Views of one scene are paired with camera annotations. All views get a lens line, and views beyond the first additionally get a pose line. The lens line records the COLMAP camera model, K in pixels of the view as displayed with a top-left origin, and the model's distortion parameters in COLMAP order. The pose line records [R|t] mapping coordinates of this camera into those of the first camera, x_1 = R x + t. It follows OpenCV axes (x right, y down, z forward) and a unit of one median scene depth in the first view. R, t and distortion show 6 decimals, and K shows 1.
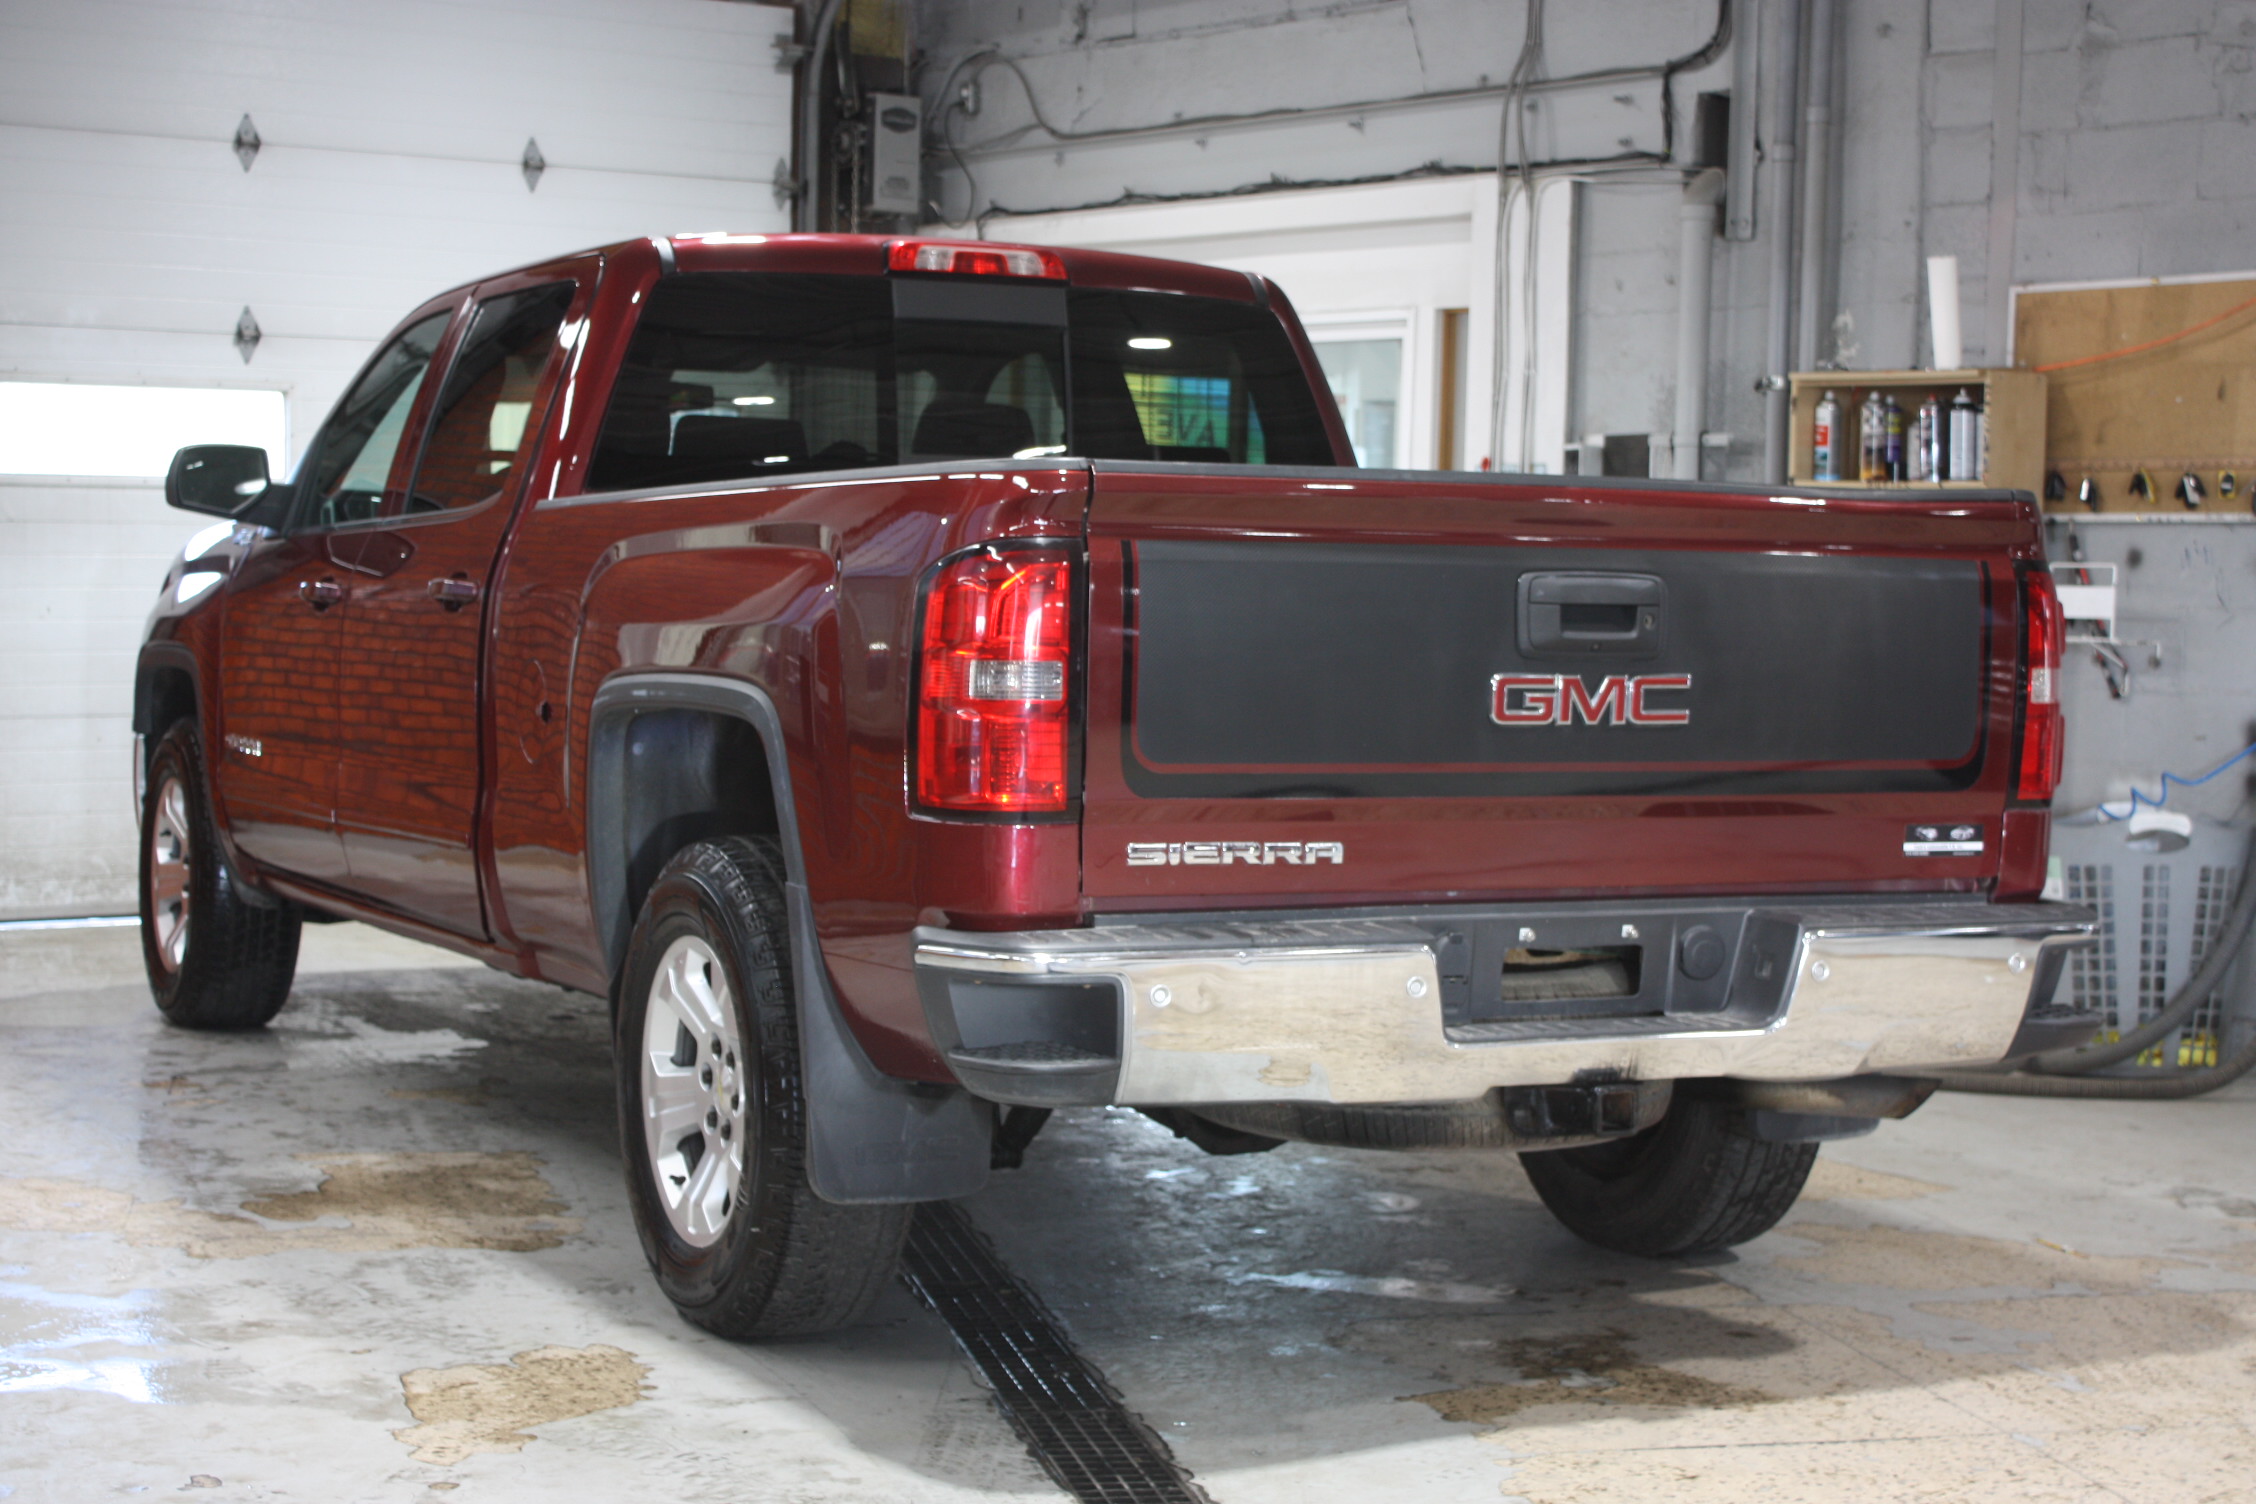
lens RADIAL K [[3740.0, 0, 1128.9], [0, 3740.0, 737.2], [0, 0, 1]] dist [0.028160, 0.000000]
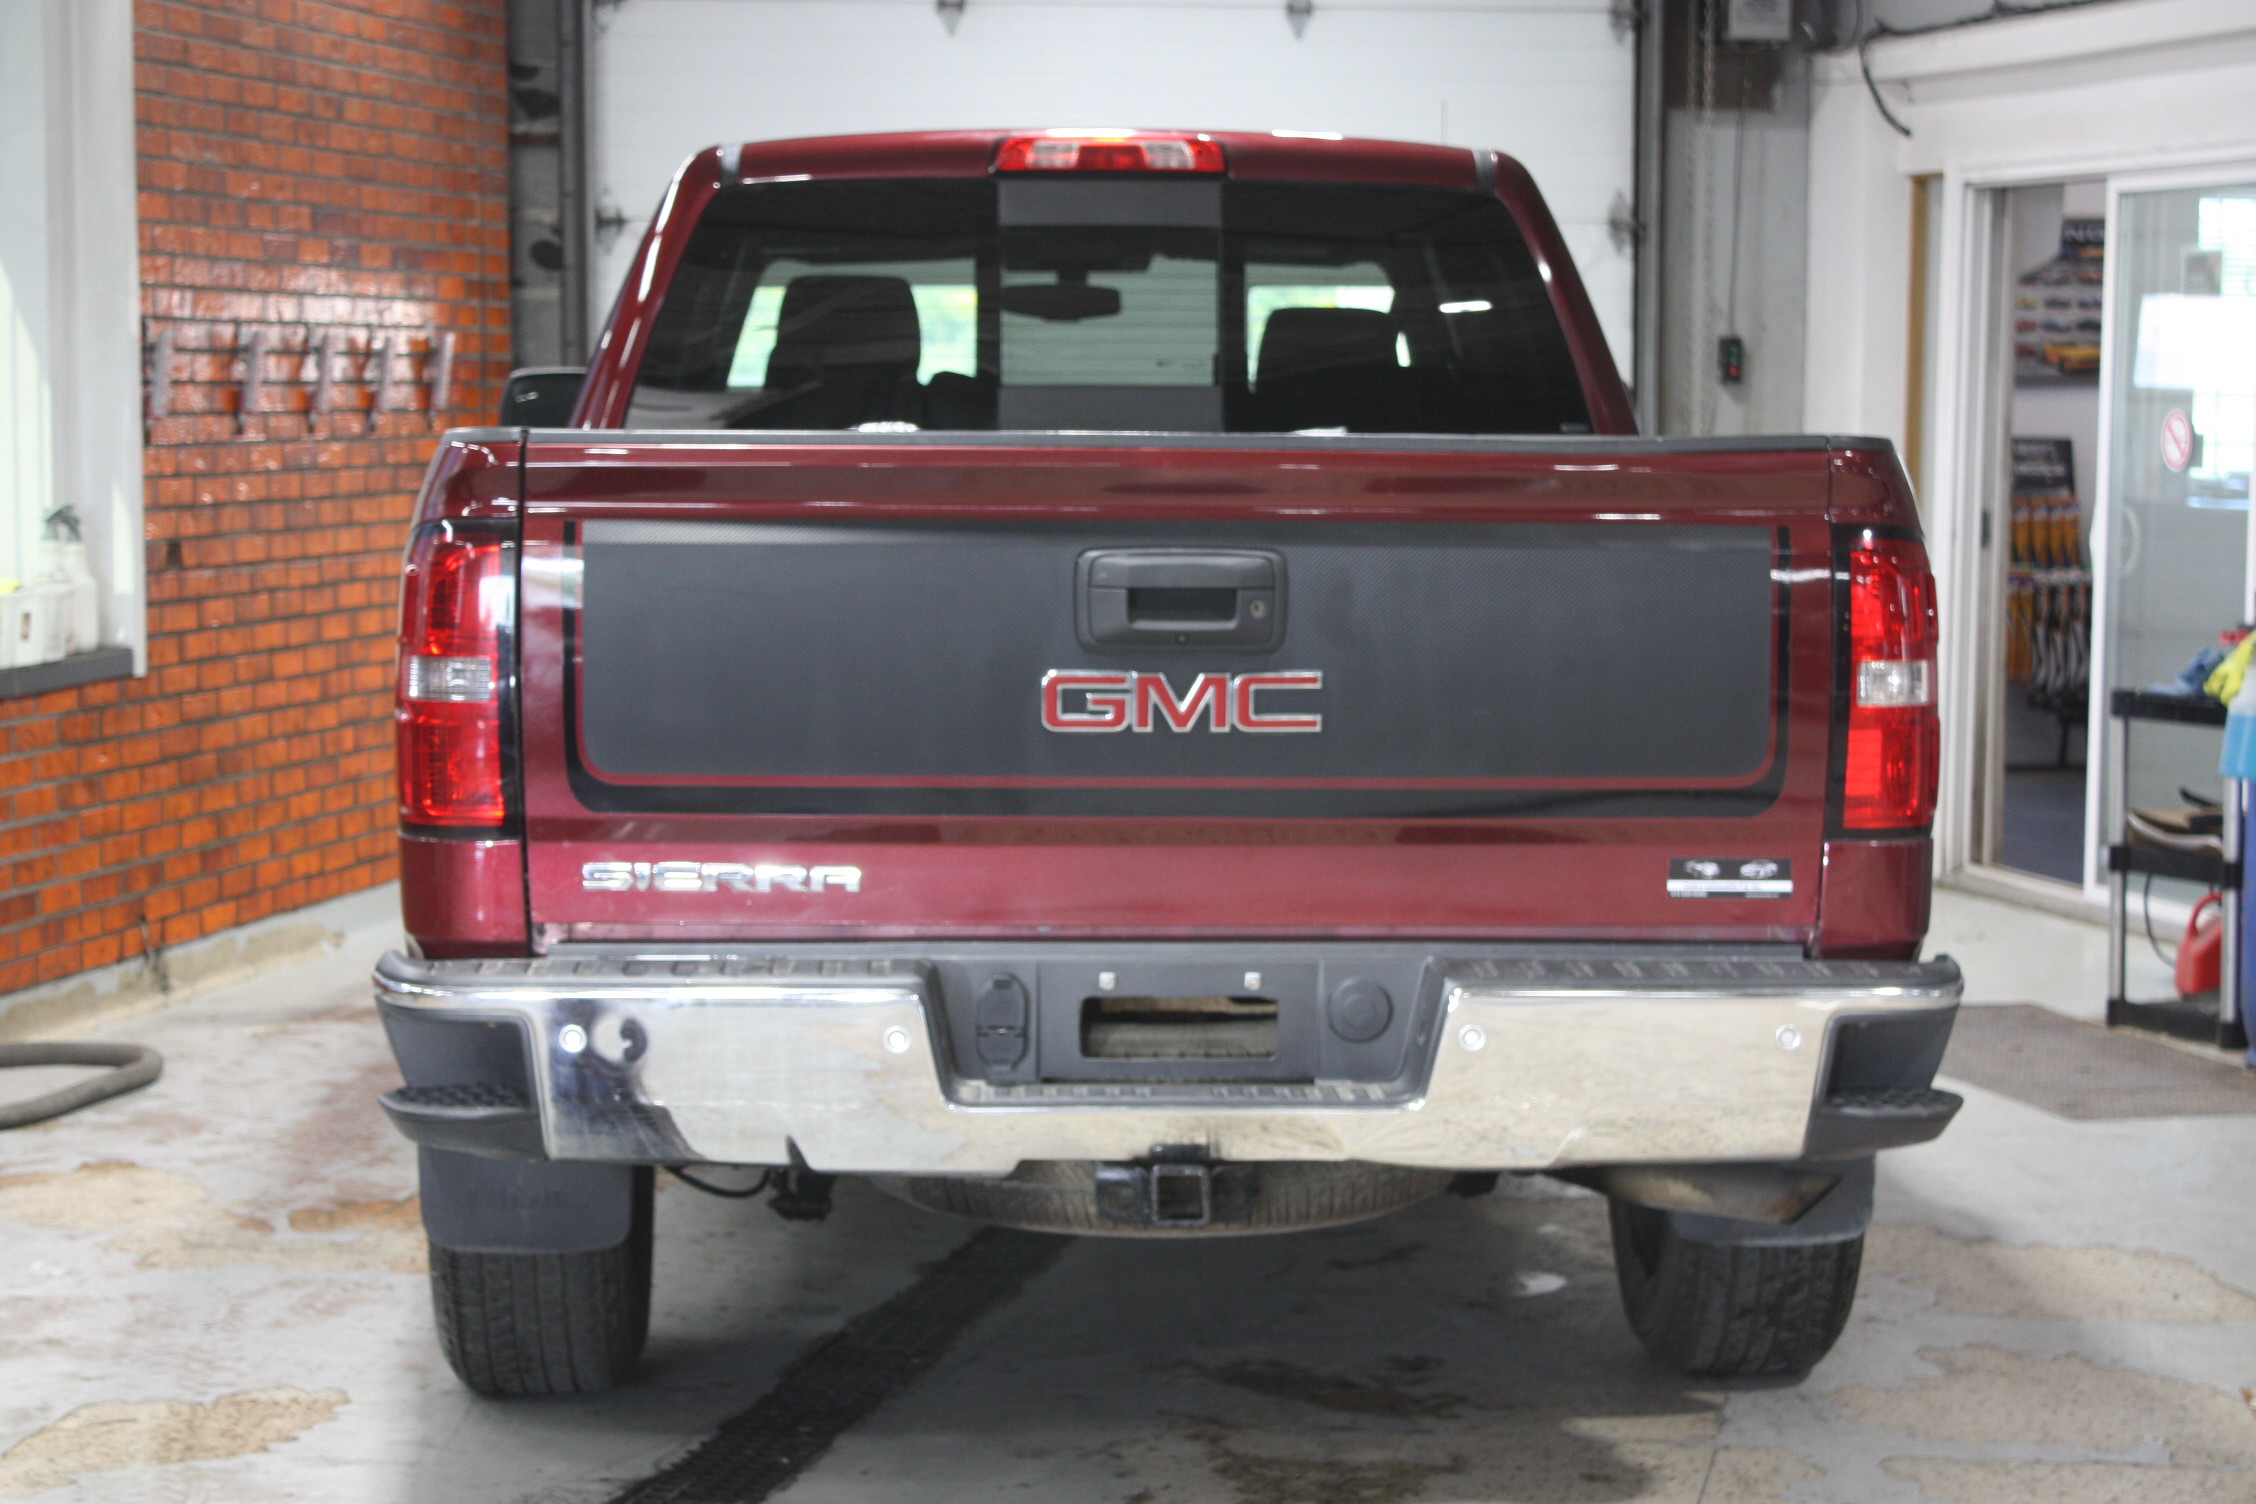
lens RADIAL K [[4586.4, 0, 1132.0], [0, 4586.4, 760.5], [0, 0, 1]] dist [0.047373, 0.000000]
pose [[0.915885, 0.016733, -0.401092, 0.520746], [-0.005884, 0.999583, 0.028265, -0.025664], [0.401398, -0.023527, 0.915602, 0.058878]]
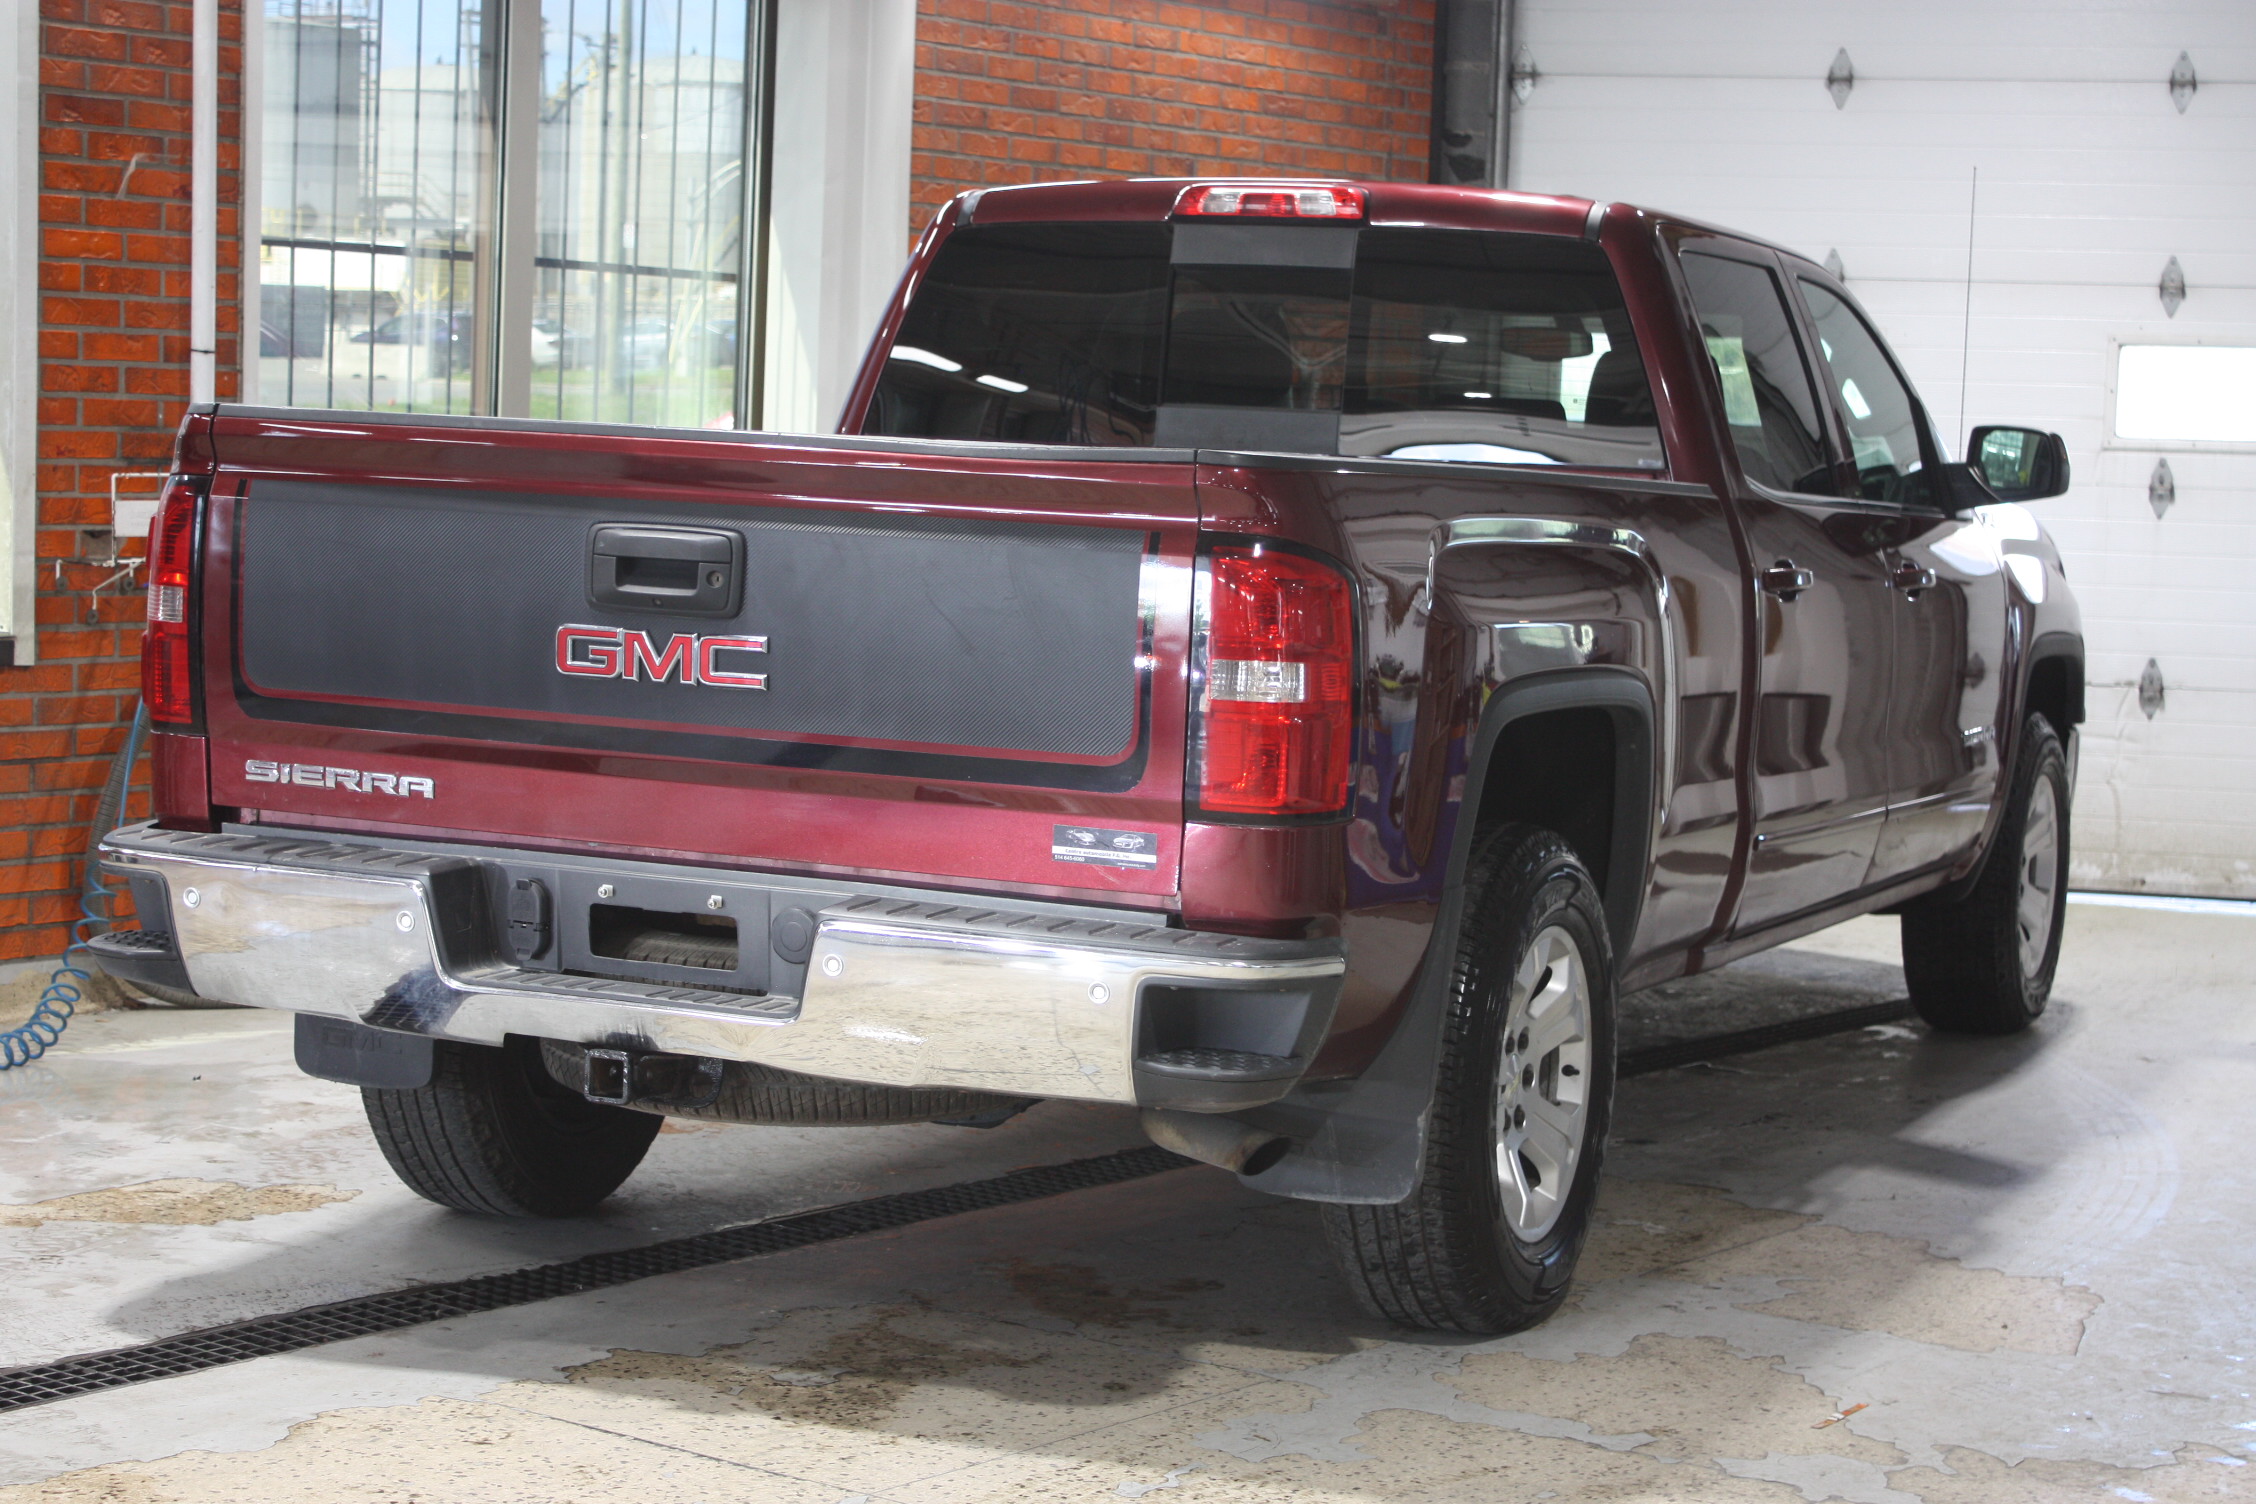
lens RADIAL K [[4228.0, 0, 1123.0], [0, 4228.0, 758.3], [0, 0, 1]] dist [0.022180, 0.000000]
pose [[0.642106, 0.071626, -0.763263, 1.035533], [-0.067094, 0.997056, 0.037122, -0.032312], [0.763674, 0.027374, 0.645021, 0.381483]]
